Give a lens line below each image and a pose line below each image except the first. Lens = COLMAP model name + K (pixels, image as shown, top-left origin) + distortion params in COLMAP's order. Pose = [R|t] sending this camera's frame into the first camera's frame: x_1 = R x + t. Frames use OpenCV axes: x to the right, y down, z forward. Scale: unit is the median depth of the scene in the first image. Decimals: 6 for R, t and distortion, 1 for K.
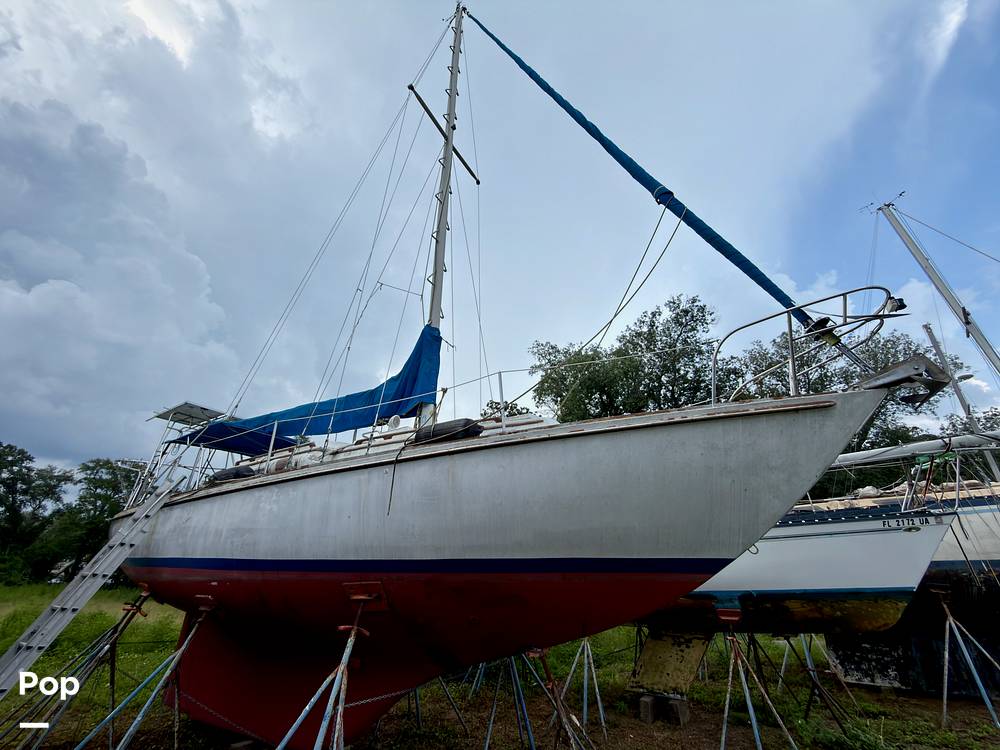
lens RADIAL K [[399.9, 0, 500.0], [0, 399.9, 375.0], [0, 0, 1]] dist [0.001172, -0.000121]
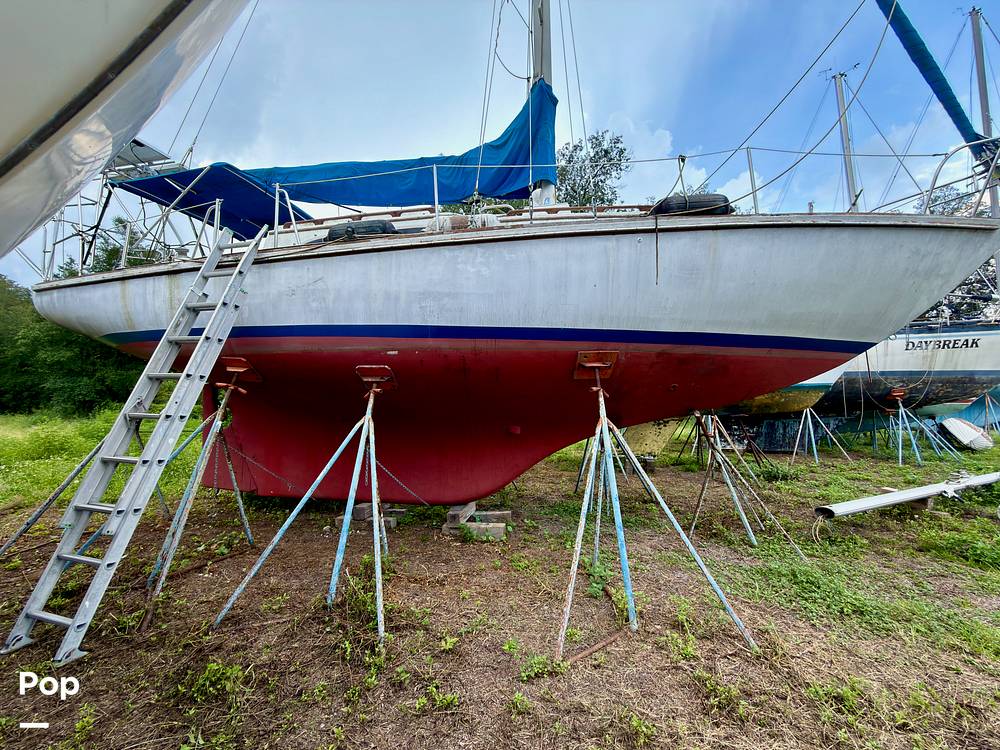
lens RADIAL K [[397.4, 0, 500.0], [0, 397.4, 375.0], [0, 0, 1]] dist [0.000597, 0.000060]
pose [[0.939746, 0.023683, 0.341053, -0.749394], [-0.156105, 0.917252, 0.366441, 0.202506], [-0.304153, -0.397602, 0.865681, 0.155914]]
